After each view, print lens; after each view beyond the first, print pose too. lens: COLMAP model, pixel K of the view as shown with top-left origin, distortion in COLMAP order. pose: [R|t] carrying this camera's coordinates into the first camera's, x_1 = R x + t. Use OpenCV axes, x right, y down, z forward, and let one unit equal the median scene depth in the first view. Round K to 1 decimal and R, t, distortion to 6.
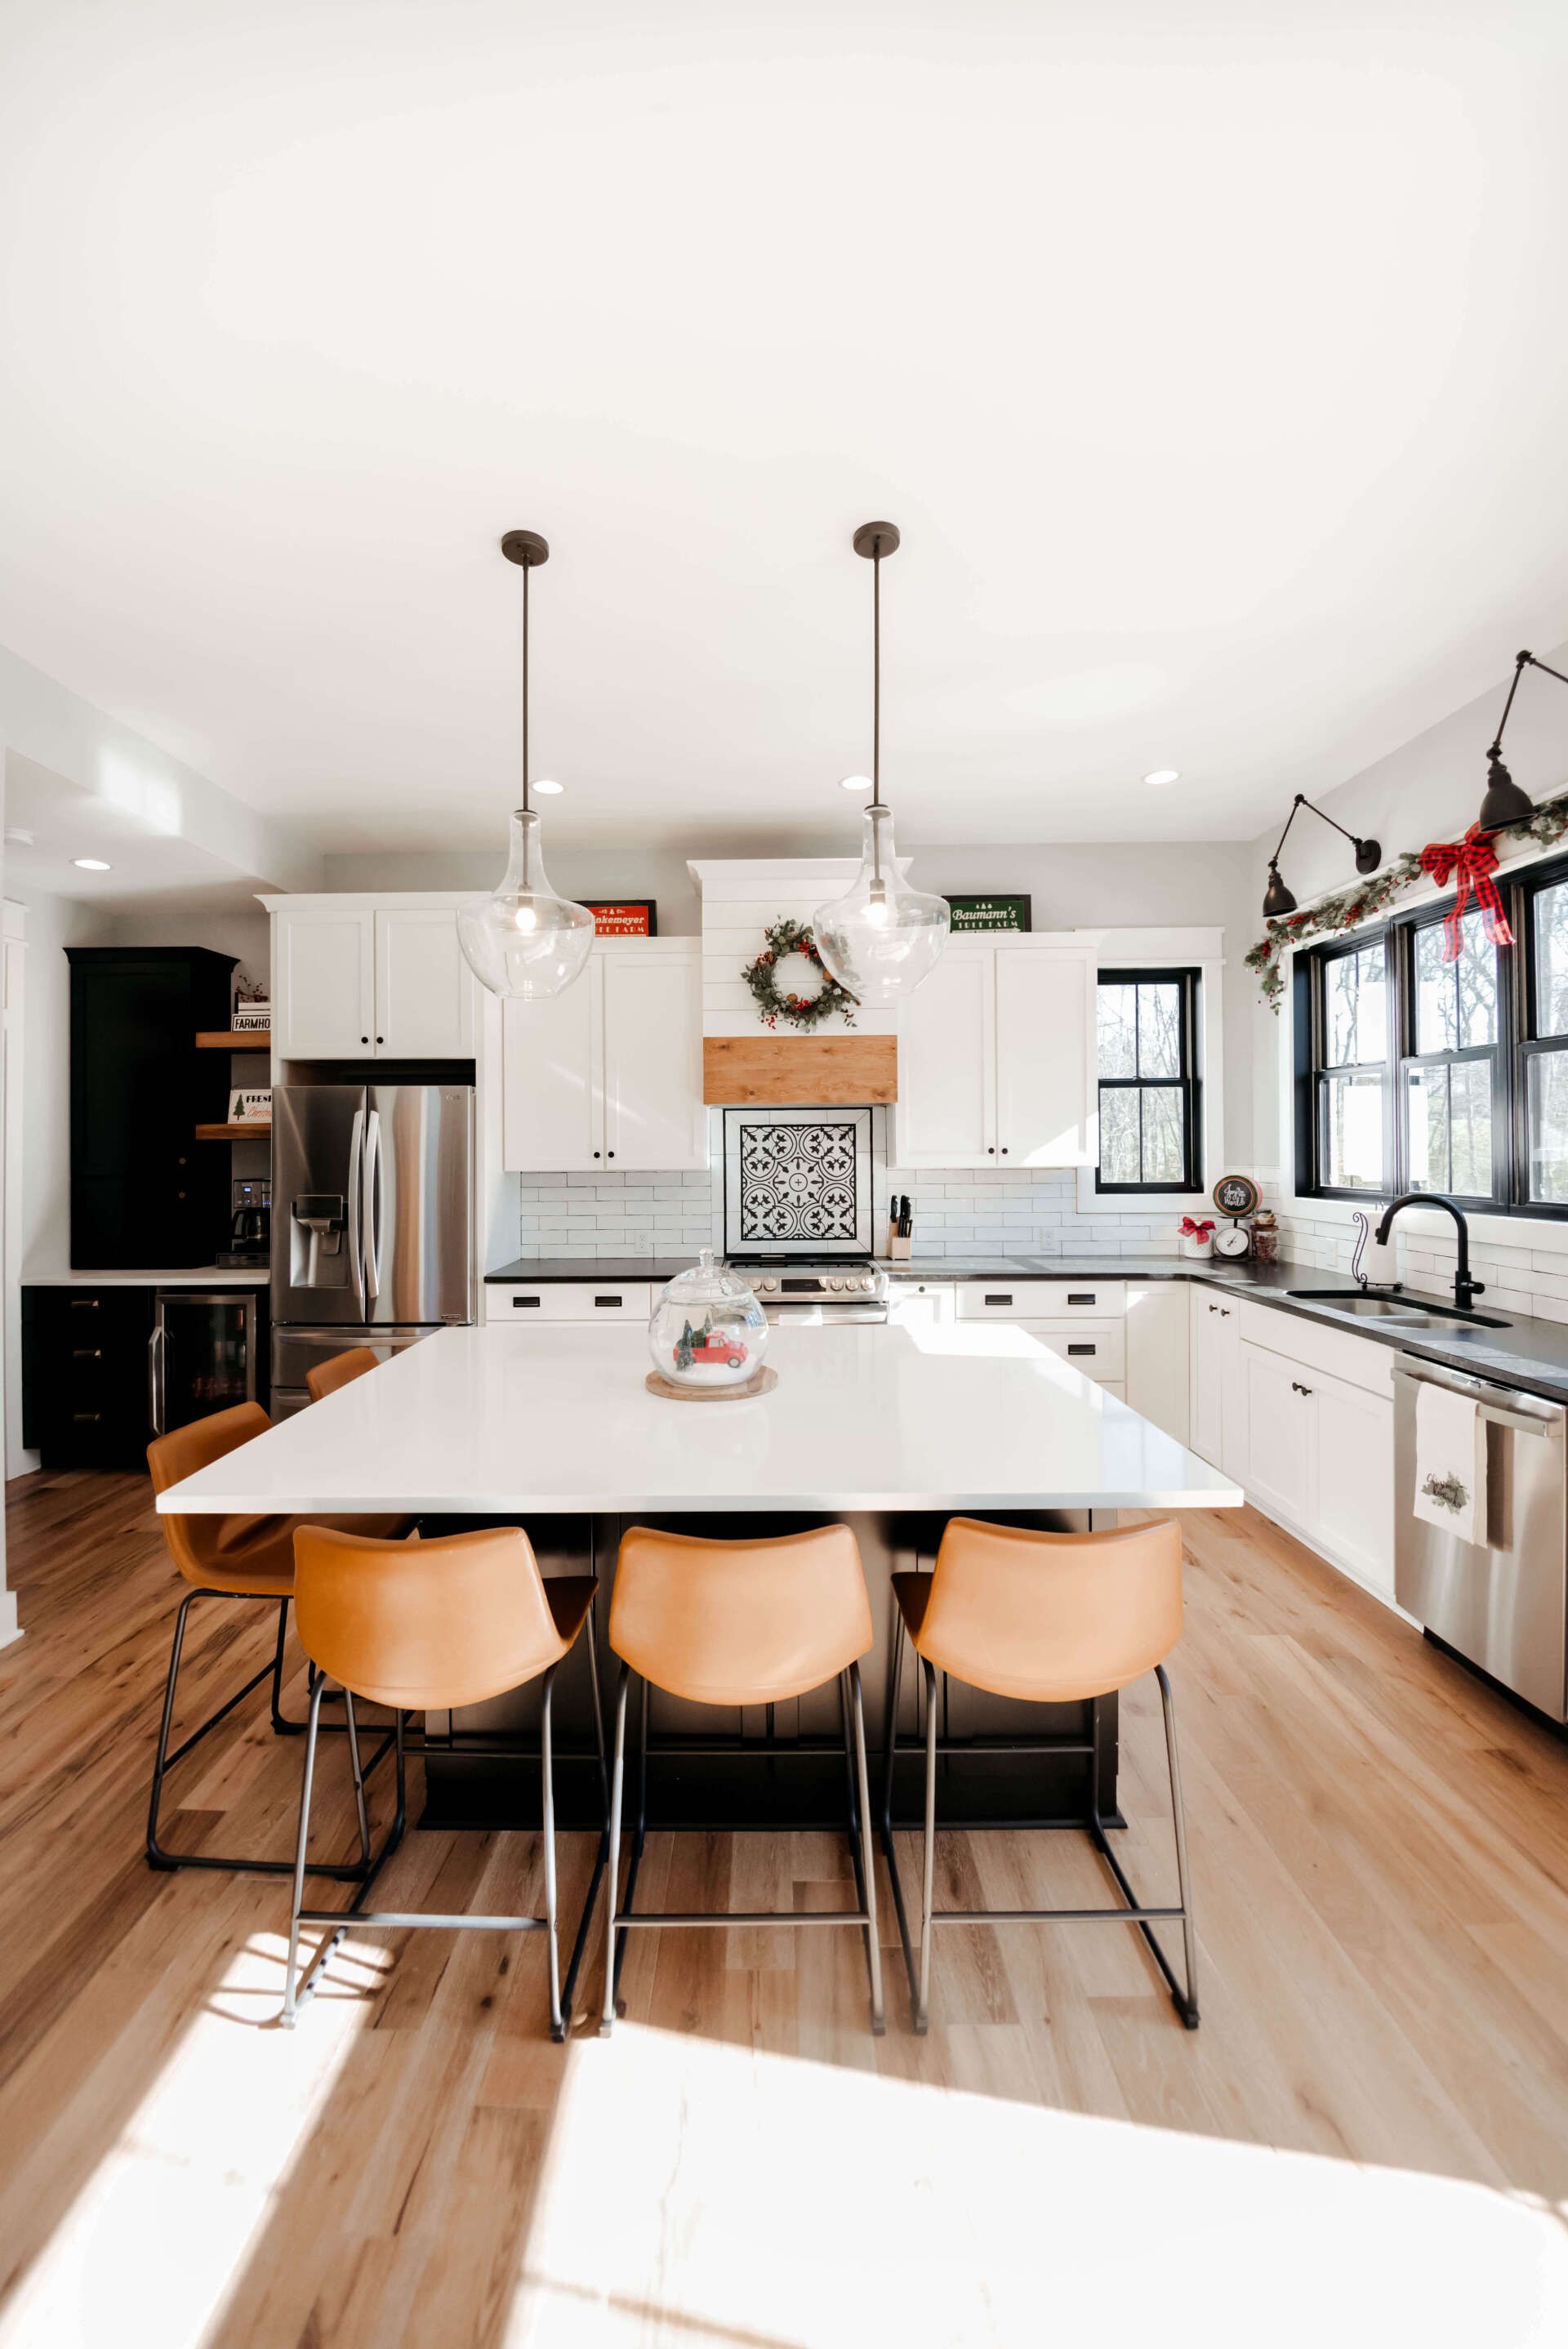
lens RADIAL K [[911.8, 0, 753.5], [0, 911.8, 1138.7], [0, 0, 1]] dist [-0.003853, -0.003640]
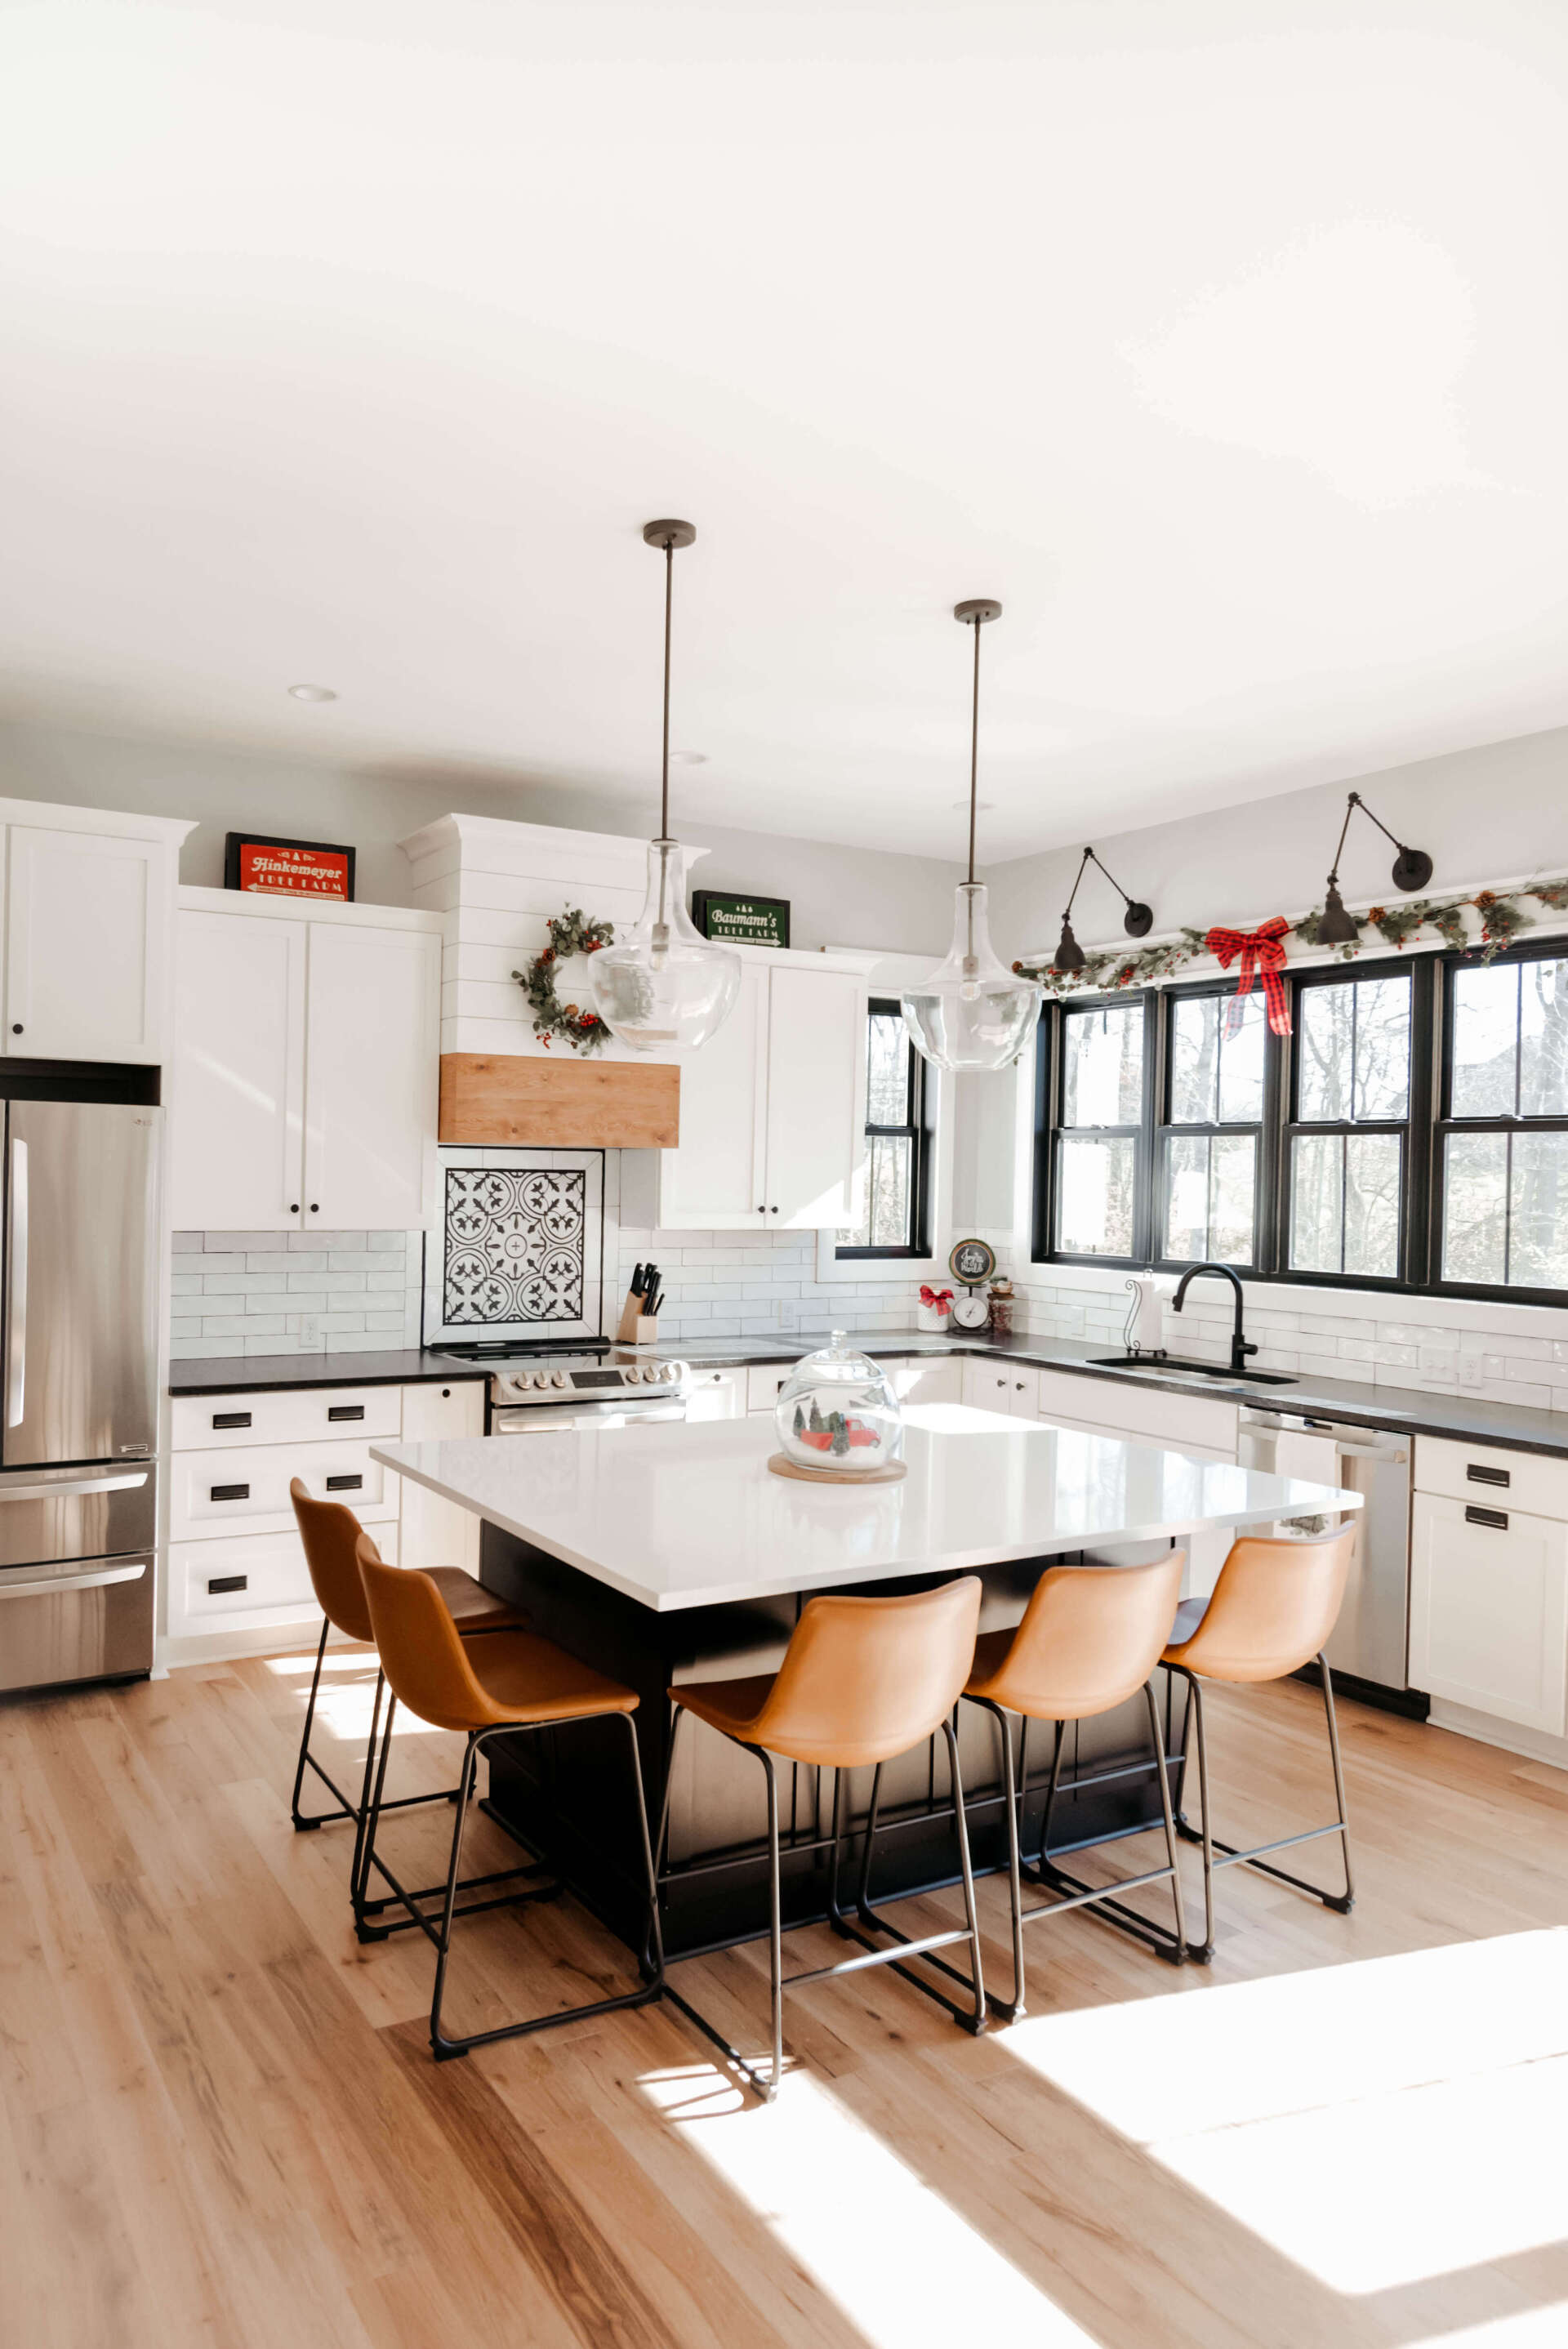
lens RADIAL K [[1508.8, 0, 613.1], [0, 1508.8, 1183.6], [0, 0, 1]] dist [0.003627, -0.011061]
pose [[0.869818, 0.019797, 0.492975, -0.531475], [-0.029625, 0.999487, 0.012133, -0.022650], [-0.492482, -0.025158, 0.869959, -0.128861]]
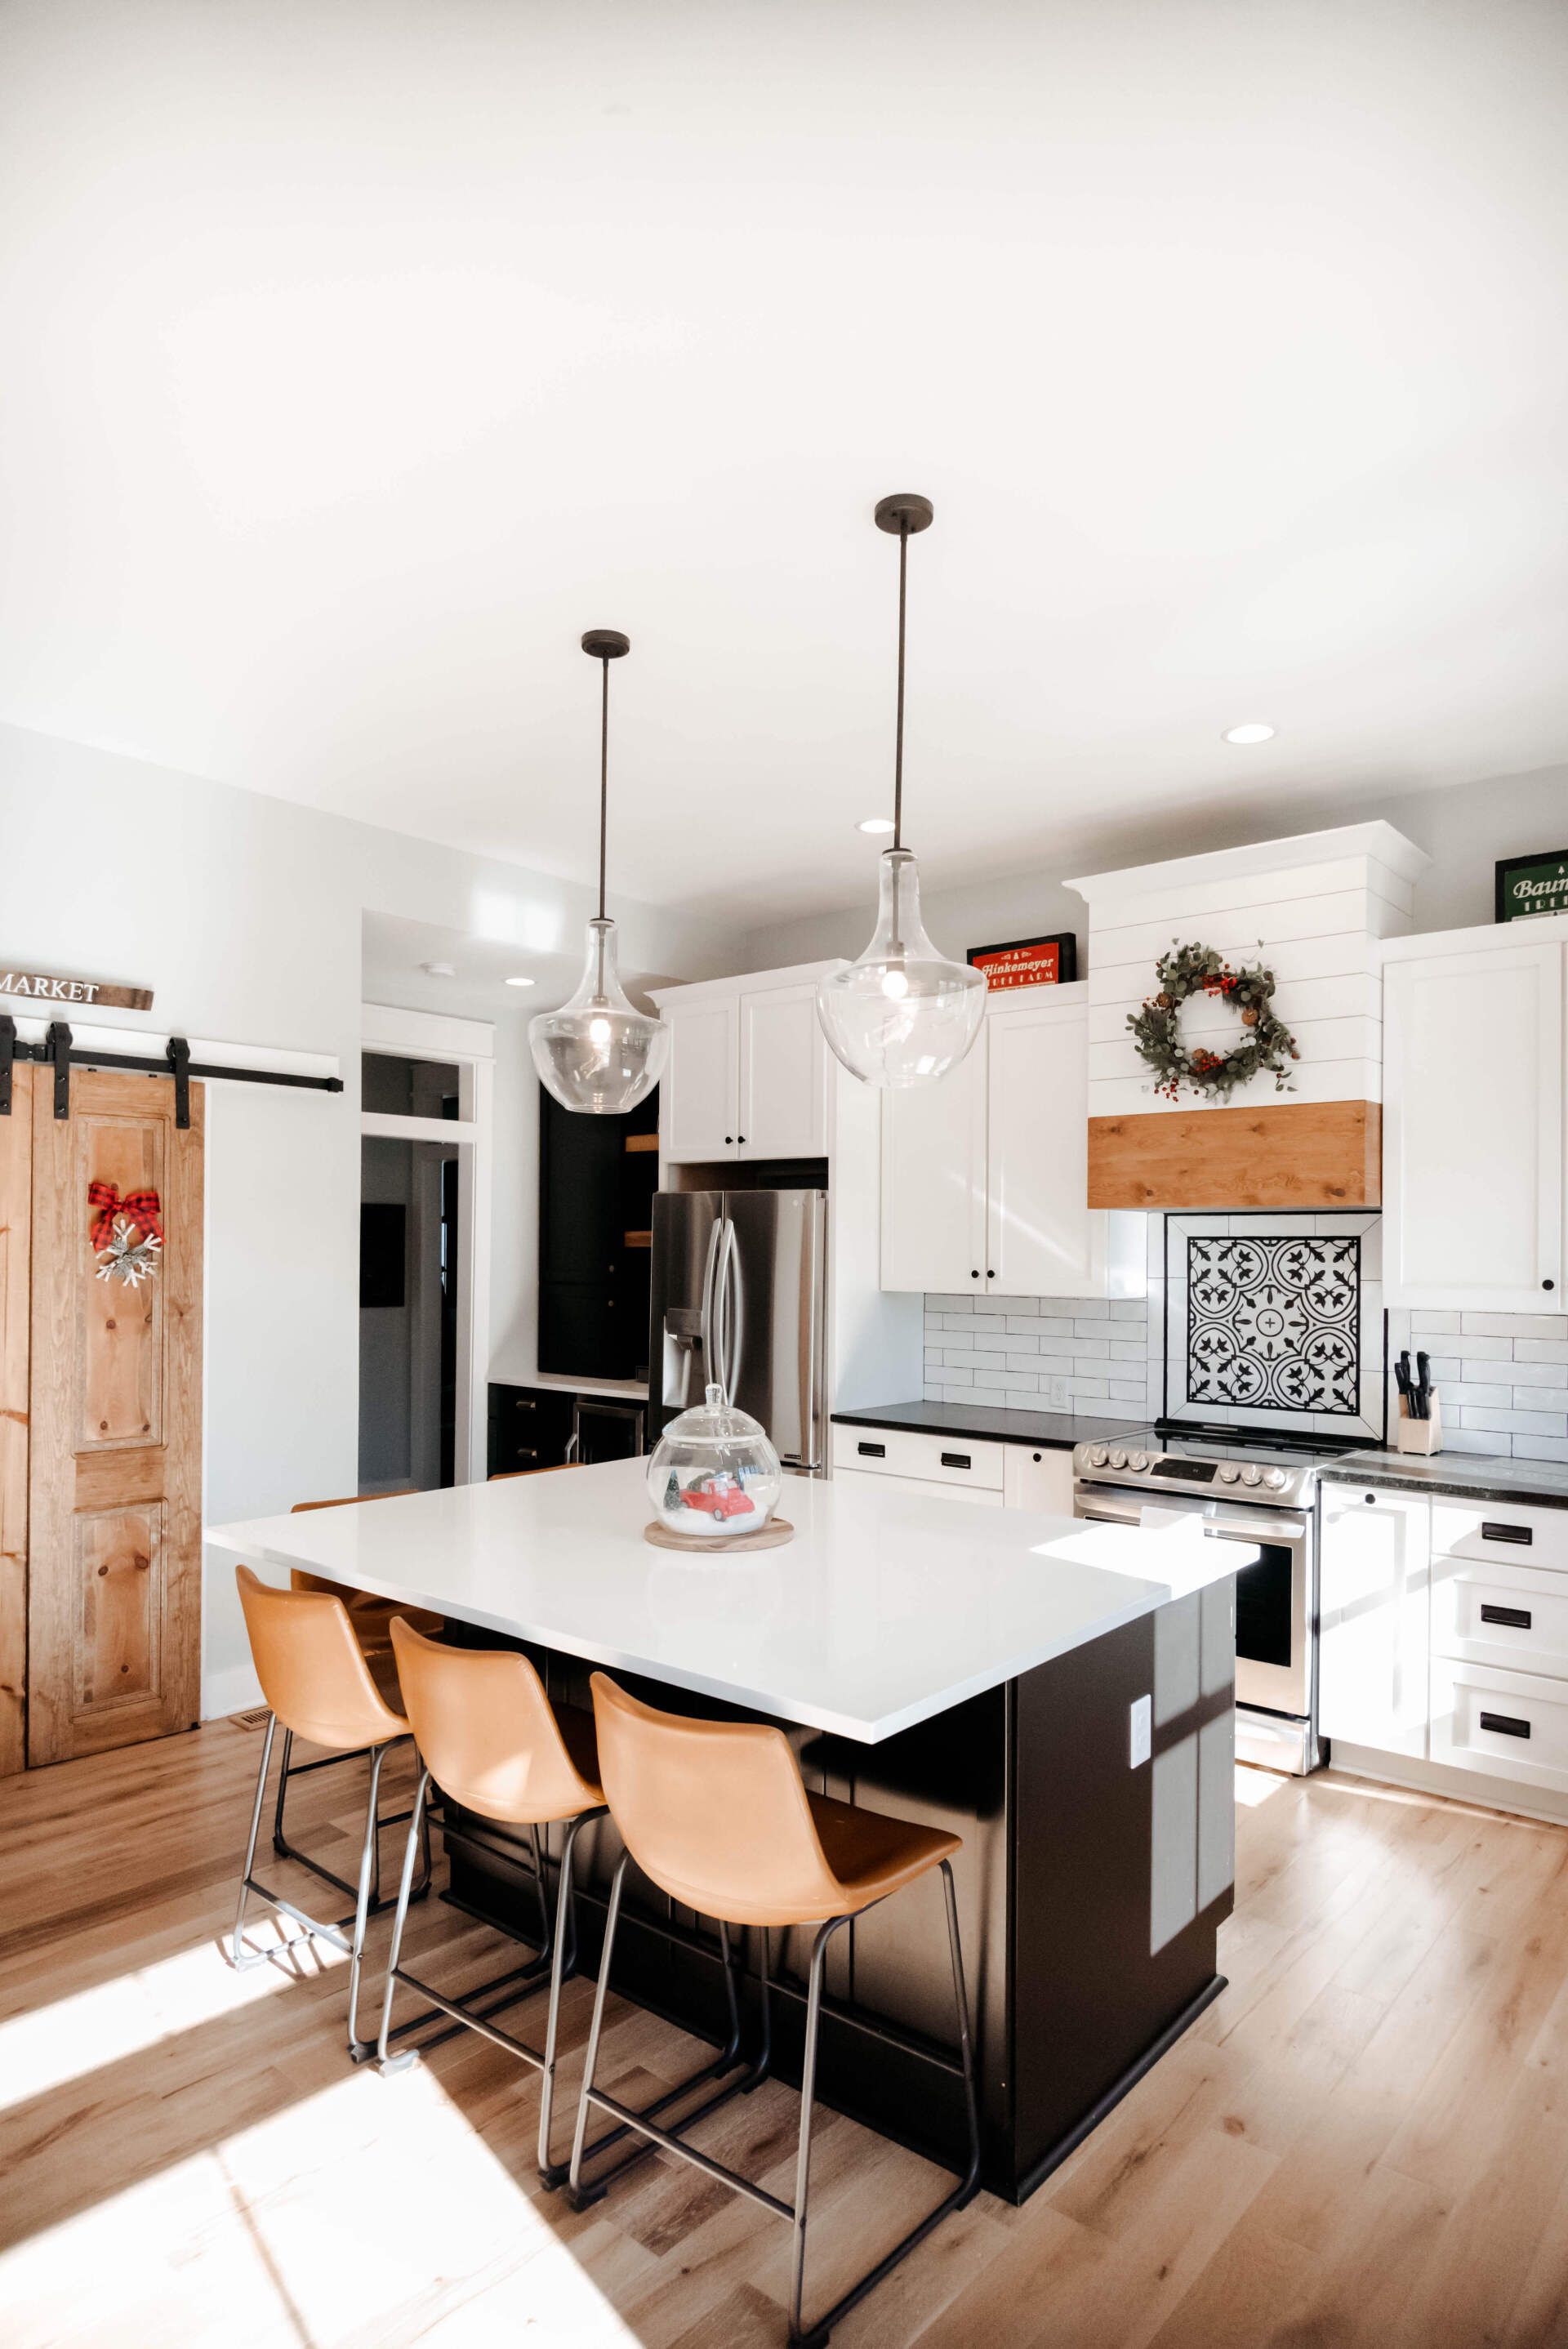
lens RADIAL K [[1319.1, 0, 784.7], [0, 1319.1, 1245.1], [0, 0, 1]] dist [0.001082, -0.011503]
pose [[0.771440, 0.012325, -0.636183, 0.419314], [-0.011574, 0.999919, 0.005336, -0.011135], [0.636197, 0.003247, 0.771520, 0.025698]]
